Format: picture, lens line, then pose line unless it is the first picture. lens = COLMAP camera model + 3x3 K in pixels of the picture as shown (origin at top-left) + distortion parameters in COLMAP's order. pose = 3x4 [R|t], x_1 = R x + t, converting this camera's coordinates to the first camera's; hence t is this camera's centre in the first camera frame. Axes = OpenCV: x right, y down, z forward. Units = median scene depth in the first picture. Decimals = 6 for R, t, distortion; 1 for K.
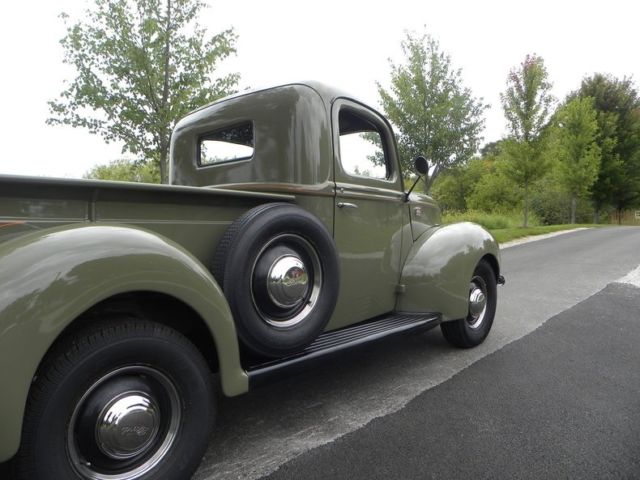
lens RADIAL K [[484.8, 0, 320.0], [0, 484.8, 240.0], [0, 0, 1]] dist [-0.153241, 0.095079]
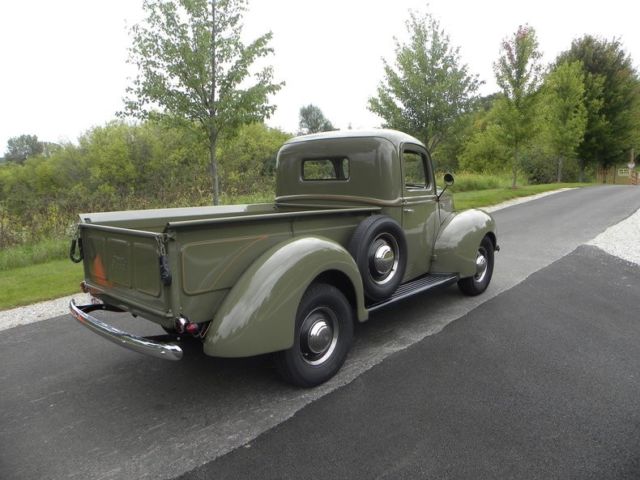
lens RADIAL K [[484.8, 0, 320.0], [0, 484.8, 240.0], [0, 0, 1]] dist [-0.153241, 0.095079]
pose [[0.999672, -0.015223, 0.020595, -0.054550], [0.013186, 0.995326, 0.095667, -0.025664], [-0.021955, -0.095364, 0.995200, -0.123915]]
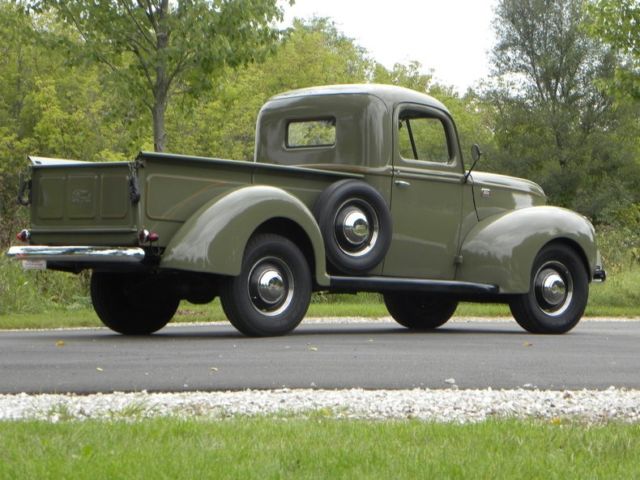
lens RADIAL K [[2609.2, 0, 320.0], [0, 2609.2, 240.0], [0, 0, 1]] dist [1.507527, -3.394357]
pose [[0.993456, 0.031659, -0.109742, 0.124069], [-0.039061, 0.997057, -0.065971, 0.113418], [0.107330, 0.069826, 0.991768, -1.228917]]
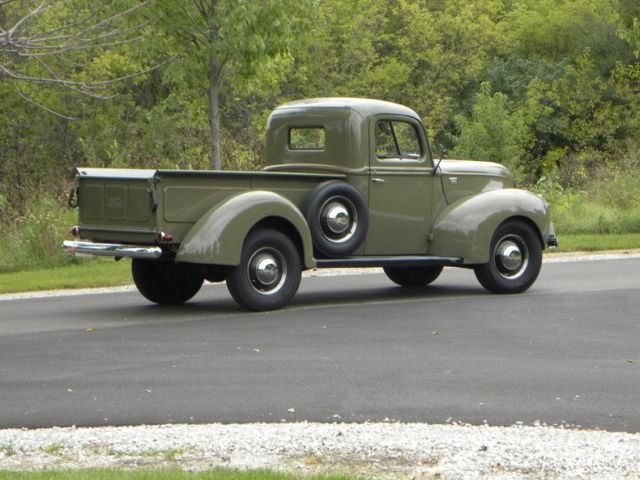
lens RADIAL K [[2609.2, 0, 320.0], [0, 2609.2, 240.0], [0, 0, 1]] dist [1.507527, -3.394357]
pose [[0.983375, 0.019579, -0.180530, 0.292342], [-0.020264, 0.999793, -0.001950, 0.031030], [0.180455, 0.005576, 0.983568, -1.554494]]
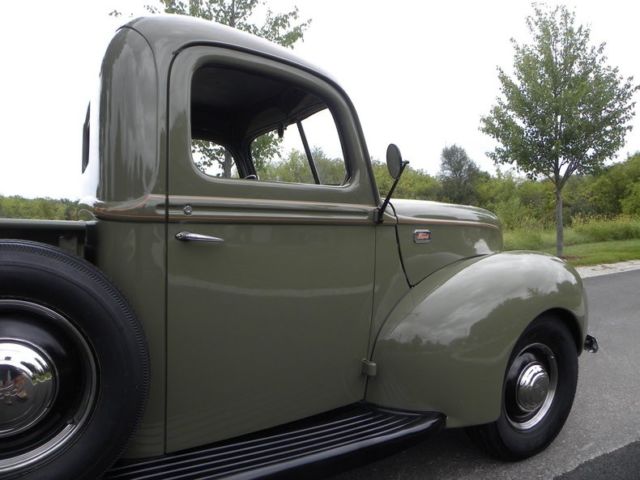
lens RADIAL K [[484.8, 0, 320.0], [0, 484.8, 240.0], [0, 0, 1]] dist [-0.153241, 0.095079]
pose [[0.957102, 0.022139, -0.288905, 0.066543], [-0.022357, 0.999747, 0.002545, -0.013994], [0.288888, 0.004024, 0.957355, 0.099938]]
